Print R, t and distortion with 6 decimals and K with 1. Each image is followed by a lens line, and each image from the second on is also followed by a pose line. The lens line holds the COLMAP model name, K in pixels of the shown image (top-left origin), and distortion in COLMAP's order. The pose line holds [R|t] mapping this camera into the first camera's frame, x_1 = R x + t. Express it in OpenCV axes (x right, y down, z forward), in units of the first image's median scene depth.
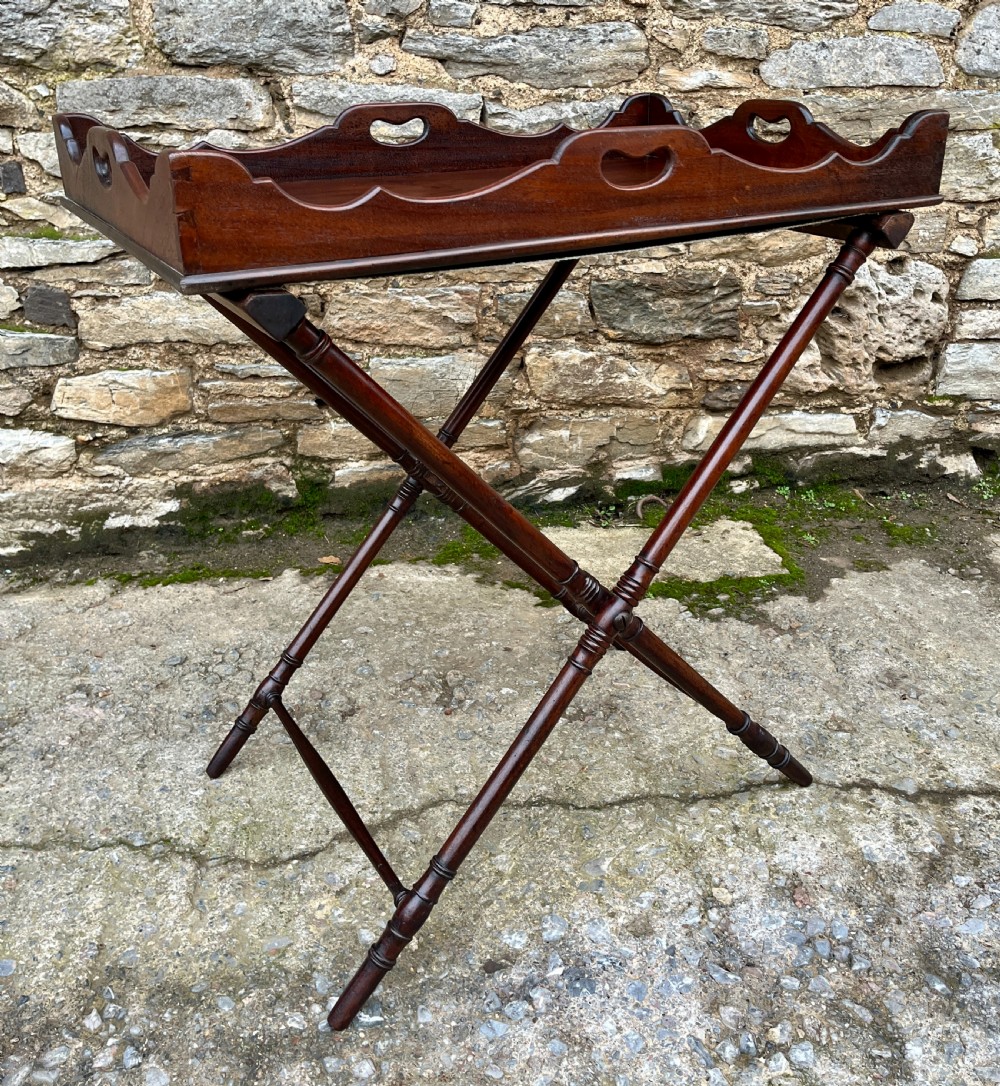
lens RADIAL K [[1066.9, 0, 537.7], [0, 1066.9, 457.1], [0, 0, 1]] dist [0.046022, -0.038189]
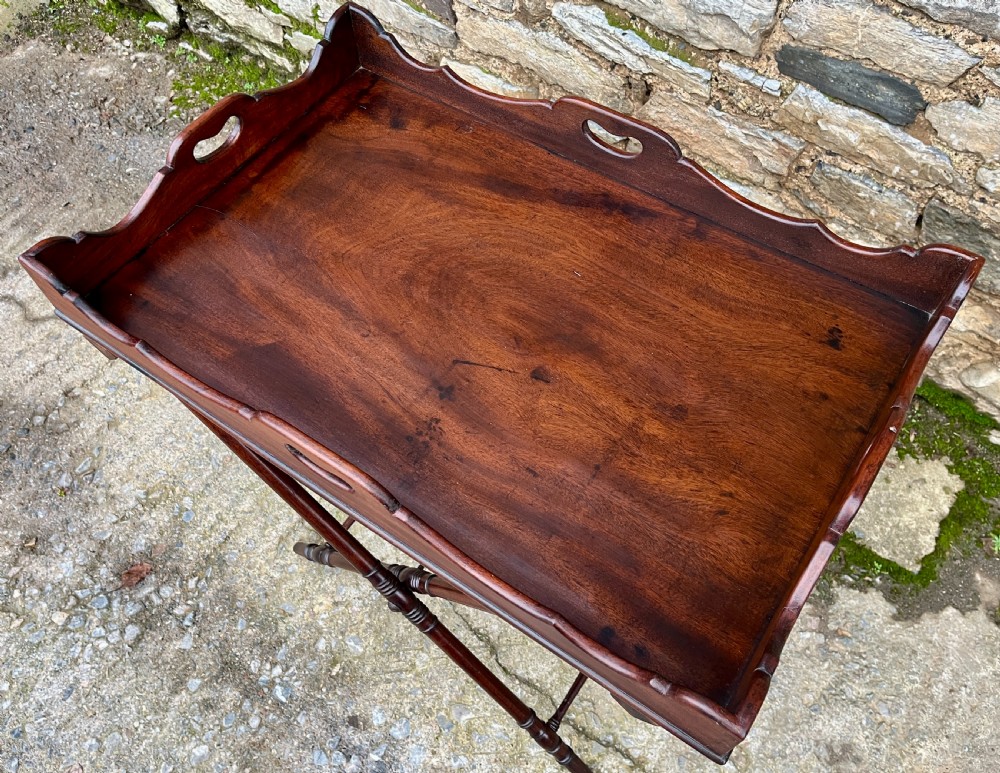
lens RADIAL K [[796.3, 0, 488.6], [0, 796.3, 392.1], [0, 0, 1]] dist [0.098410, -0.136543]
pose [[0.690709, 0.610115, -0.388177, 0.155834], [-0.229319, 0.693896, 0.682584, -0.432022], [0.685809, -0.382451, 0.619191, 0.346341]]
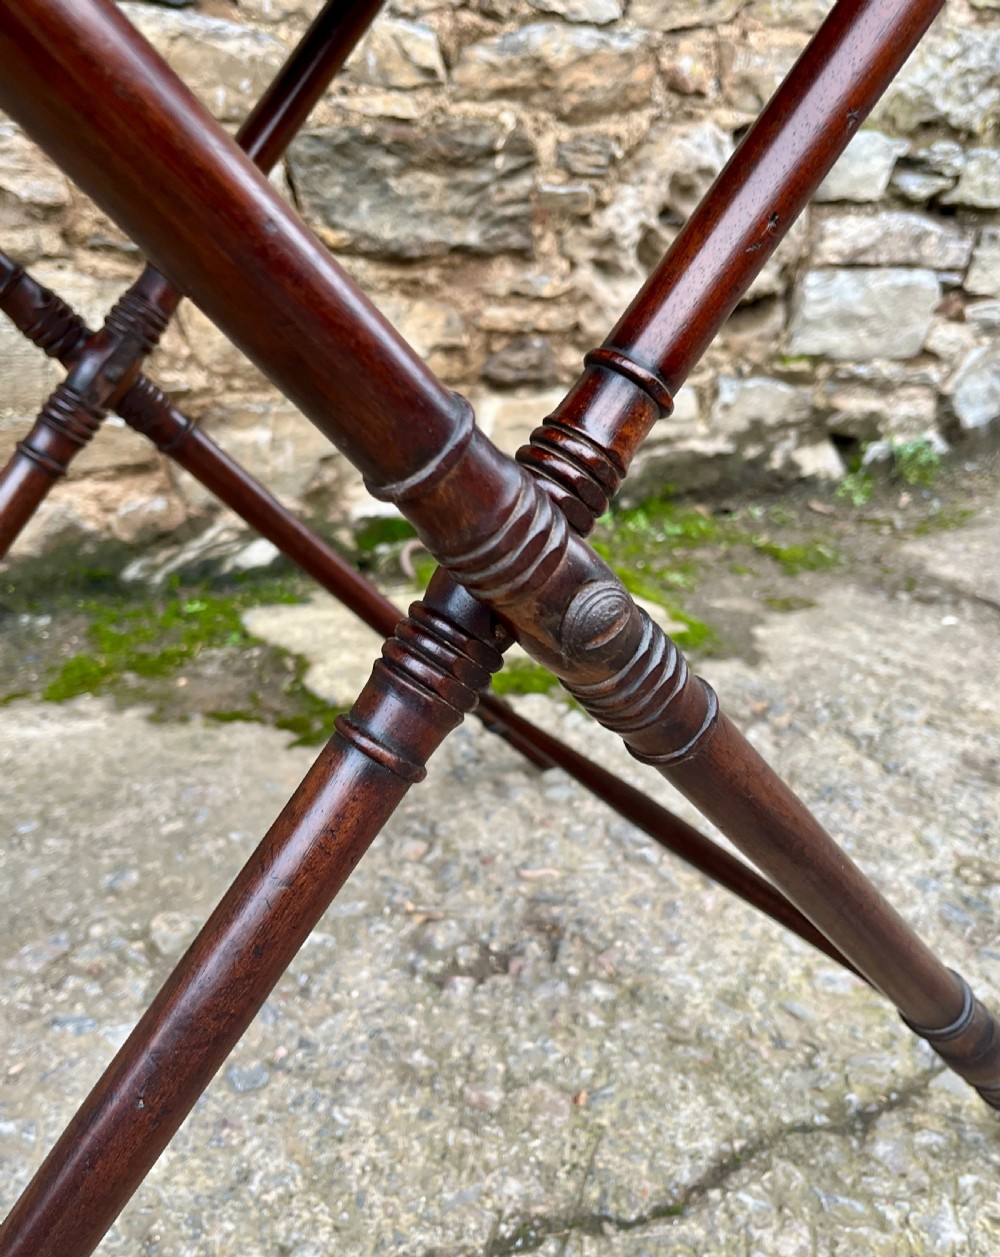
lens RADIAL K [[1126.6, 0, 465.8], [0, 1126.6, 667.5], [0, 0, 1]] dist [0.020587, -0.022167]
pose [[0.940126, -0.132655, 0.313950, -0.081447], [0.112529, 0.990303, 0.081468, 0.066621], [-0.321713, -0.041262, 0.945938, 0.460993]]
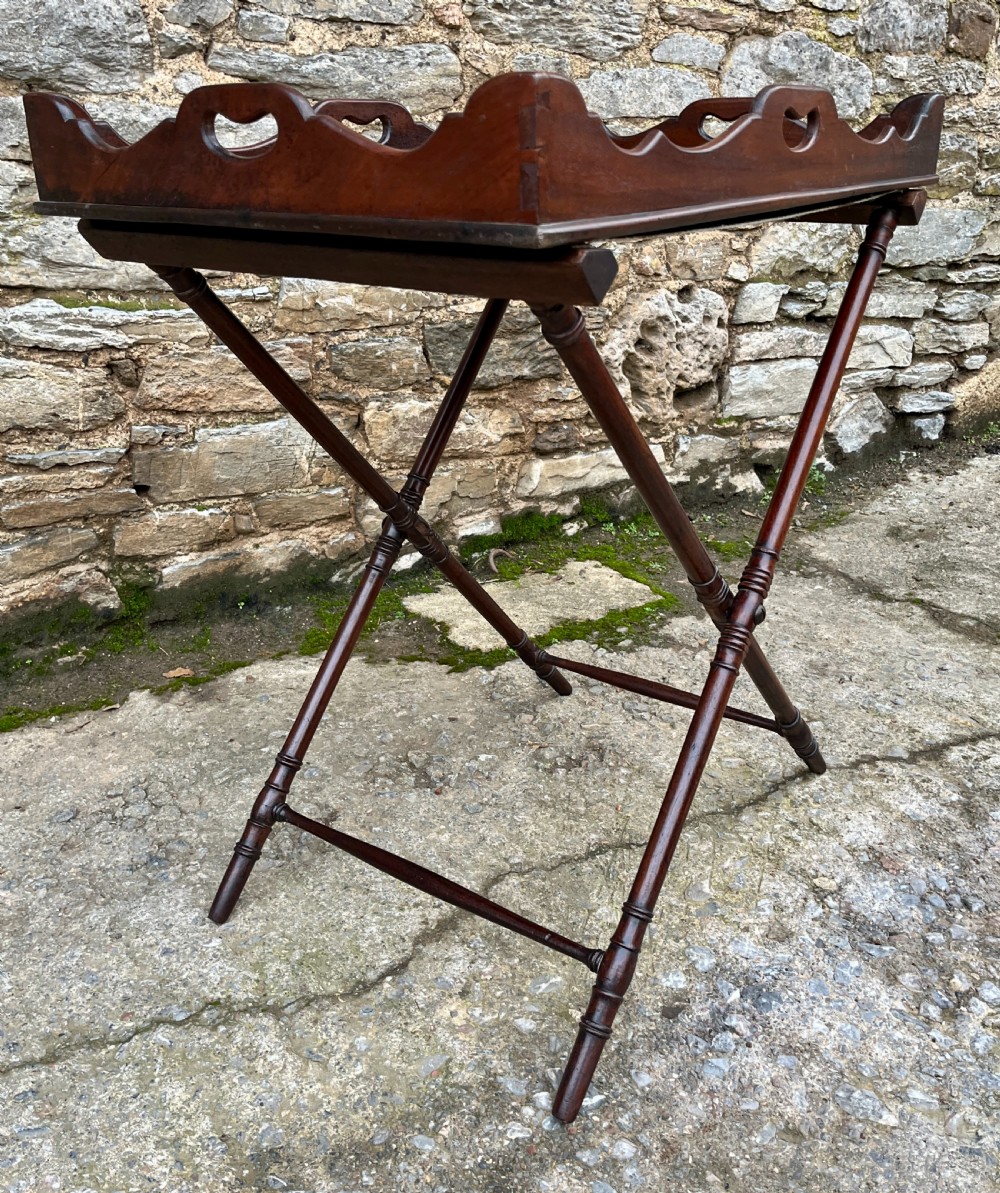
lens RADIAL K [[1114.9, 0, 525.6], [0, 1114.9, 541.8], [0, 0, 1]] dist [0.041788, -0.023909]
pose [[0.917071, -0.140641, 0.373096, -0.274005], [0.147374, 0.989024, 0.010574, 0.026344], [-0.370488, 0.045288, 0.927732, 0.077483]]
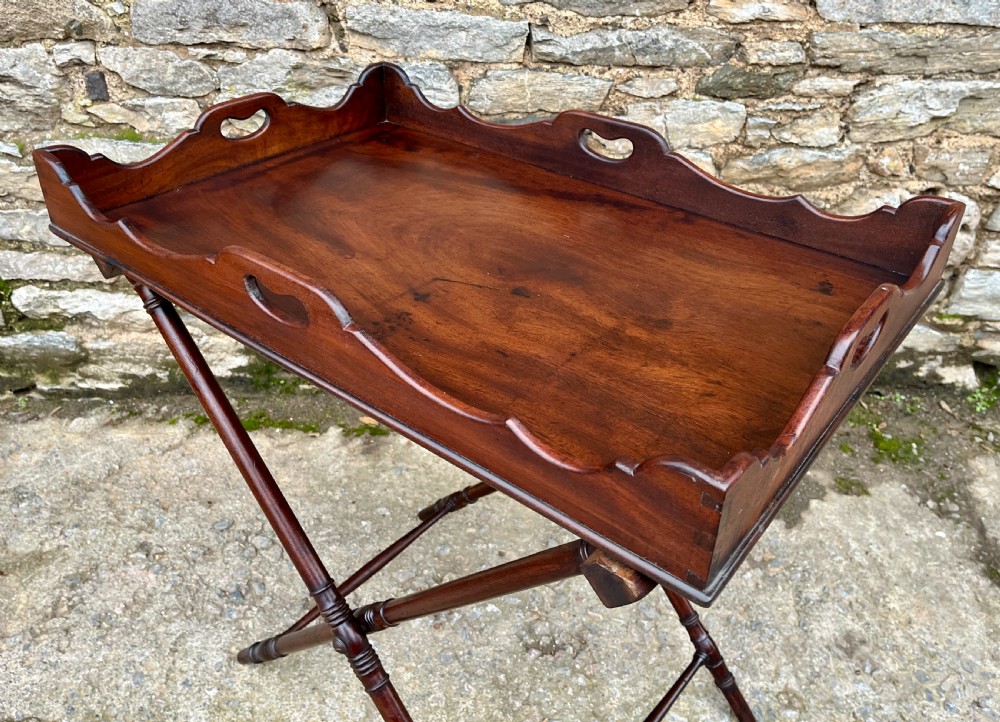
lens RADIAL K [[822.4, 0, 491.0], [0, 822.4, 322.3], [0, 0, 1]] dist [0.048869, -0.048066]
pose [[0.986798, 0.104101, -0.124069, 0.039414], [-0.078441, 0.977416, 0.196225, -0.206755], [0.141694, -0.183902, 0.972678, 0.173282]]
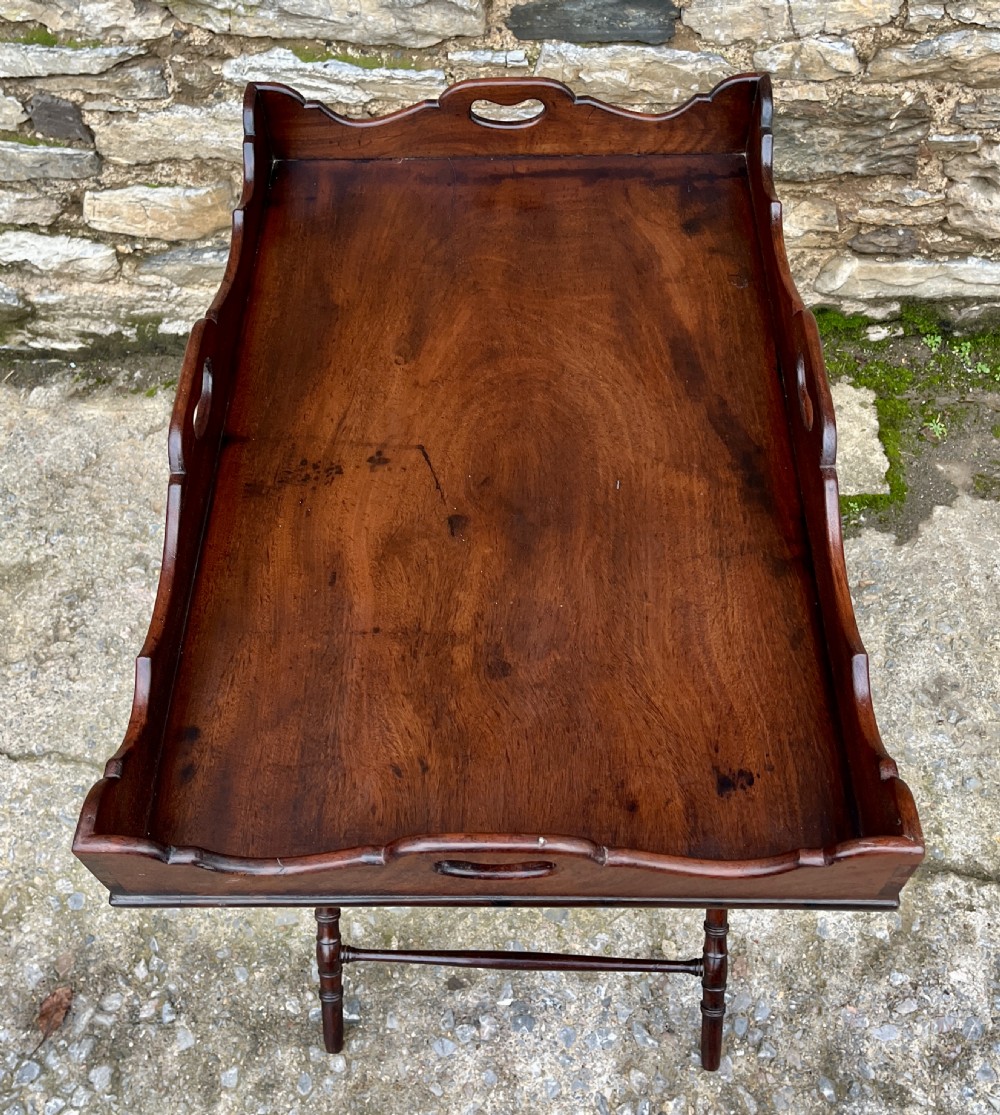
lens RADIAL K [[1154.7, 0, 497.7], [0, 1154.7, 551.9], [0, 0, 1]] dist [0.030363, -0.000676]
pose [[0.976742, 0.157881, -0.145081, 0.068514], [-0.048194, 0.820967, 0.568938, -0.387928], [0.208931, -0.548714, 0.809482, 0.138074]]
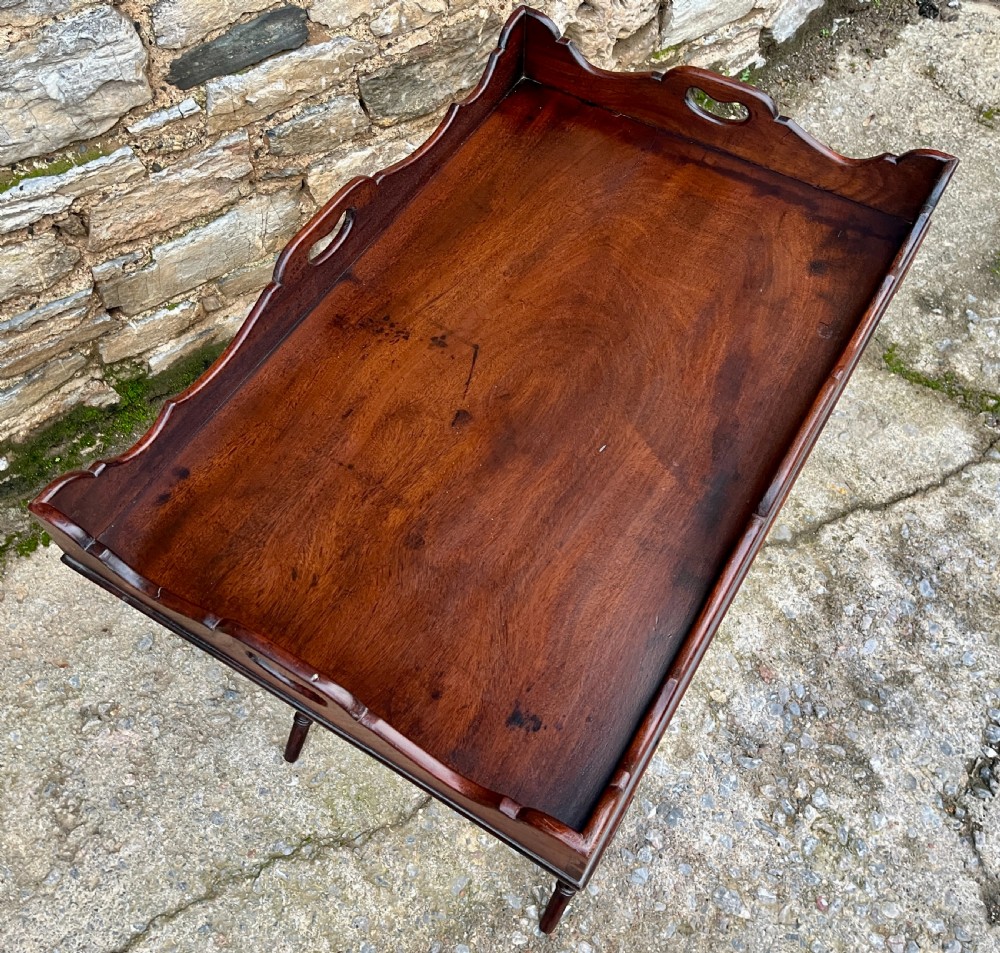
lens RADIAL K [[968.4, 0, 478.8], [0, 968.4, 483.8], [0, 0, 1]] dist [0.005927, 0.060746]
pose [[0.889298, -0.391185, 0.236904, -0.190169], [0.170035, 0.763703, 0.622773, -0.411978], [-0.424543, -0.513549, 0.745674, 0.212417]]
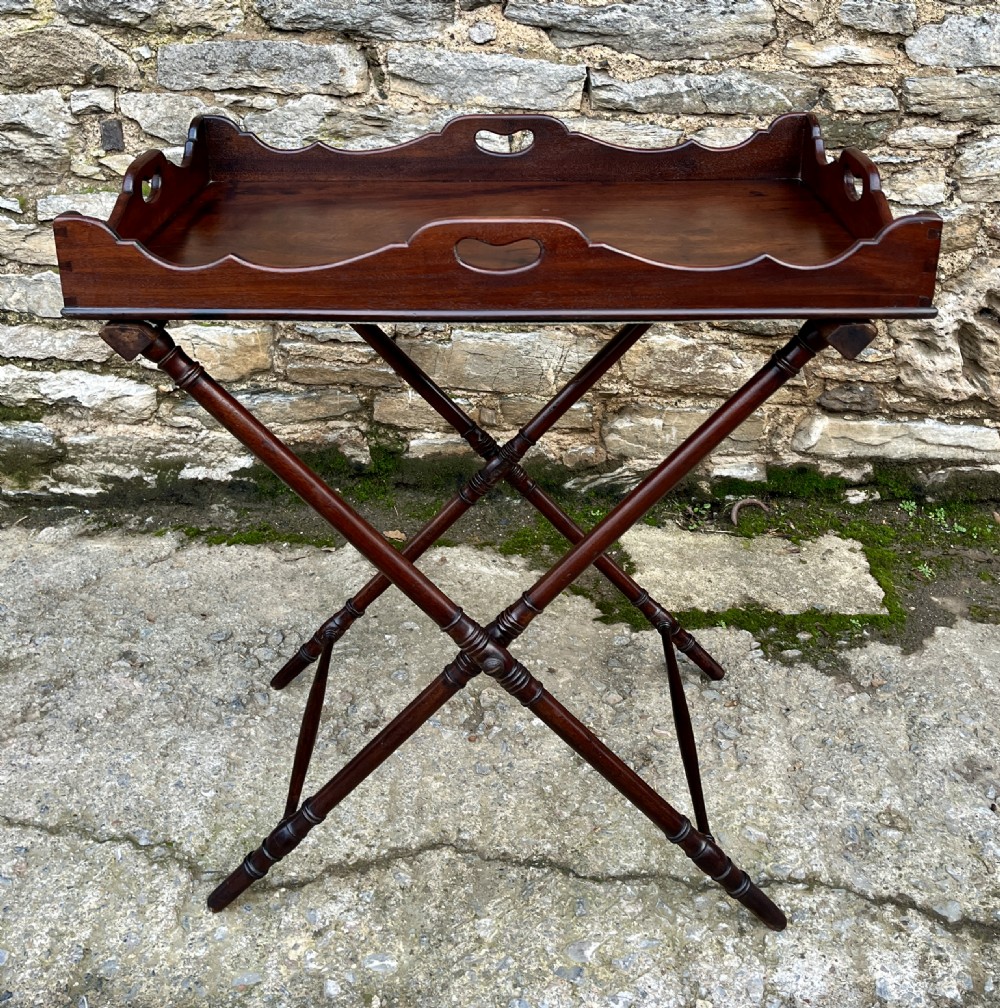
lens RADIAL K [[1198.9, 0, 515.3], [0, 1198.9, 346.9], [0, 0, 1]] dist [0.045825, -0.039960]
pose [[0.979608, 0.087547, -0.180844, 0.095782], [-0.084432, 0.996119, 0.024867, -0.113779], [0.182319, -0.009091, 0.983197, -0.037840]]
